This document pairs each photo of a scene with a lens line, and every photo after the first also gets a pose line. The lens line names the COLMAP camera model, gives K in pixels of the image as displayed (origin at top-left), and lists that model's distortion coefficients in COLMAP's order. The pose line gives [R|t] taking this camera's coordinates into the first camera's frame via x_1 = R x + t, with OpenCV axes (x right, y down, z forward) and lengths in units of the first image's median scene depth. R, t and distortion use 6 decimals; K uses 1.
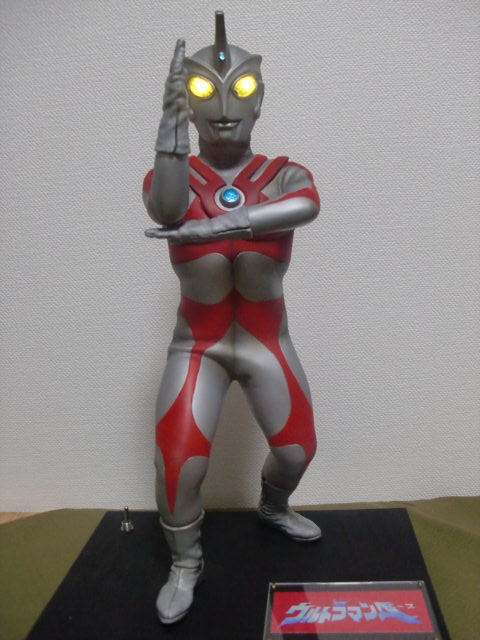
lens RADIAL K [[643.7, 0, 240.0], [0, 643.7, 320.0], [0, 0, 1]] dist [-0.241471, 0.302881]
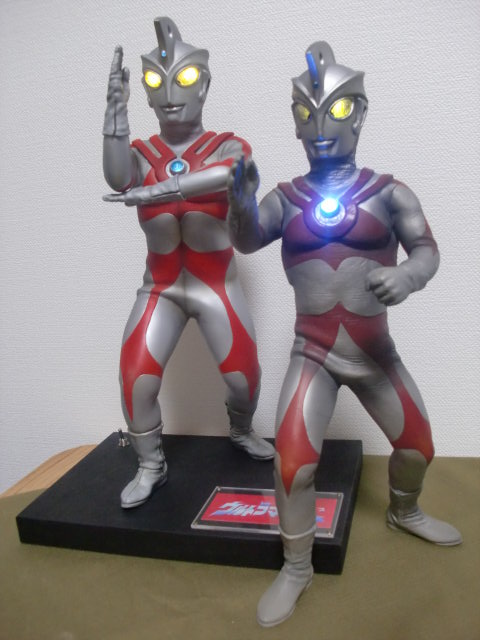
lens RADIAL K [[643.7, 0, 240.0], [0, 643.7, 320.0], [0, 0, 1]] dist [-0.241471, 0.302881]
pose [[0.984790, 0.016169, -0.172996, 0.319954], [-0.007720, 0.998749, 0.049402, 0.040930], [0.173578, -0.047315, 0.983683, -0.201241]]
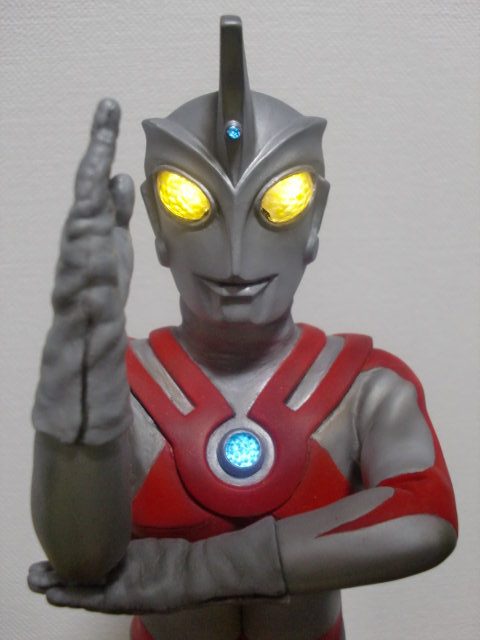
lens RADIAL K [[643.7, 0, 240.0], [0, 643.7, 320.0], [0, 0, 1]] dist [-0.241471, 0.302881]
pose [[0.998631, 0.042590, -0.030358, -0.007124], [-0.042433, 0.999082, 0.005806, -0.284925], [0.030578, -0.004510, 0.999522, 0.556307]]
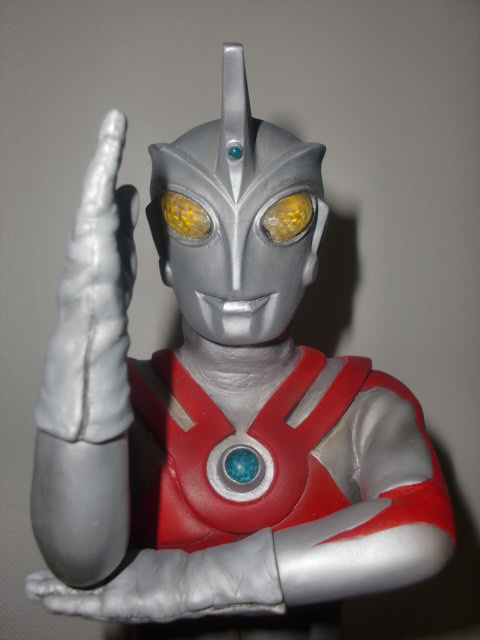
lens RADIAL K [[643.7, 0, 240.0], [0, 643.7, 320.0], [0, 0, 1]] dist [-0.241471, 0.302881]
pose [[0.997861, 0.047554, -0.044851, -0.001246], [-0.050838, 0.995874, -0.075169, -0.260308], [0.041091, 0.077288, 0.996162, 0.546628]]
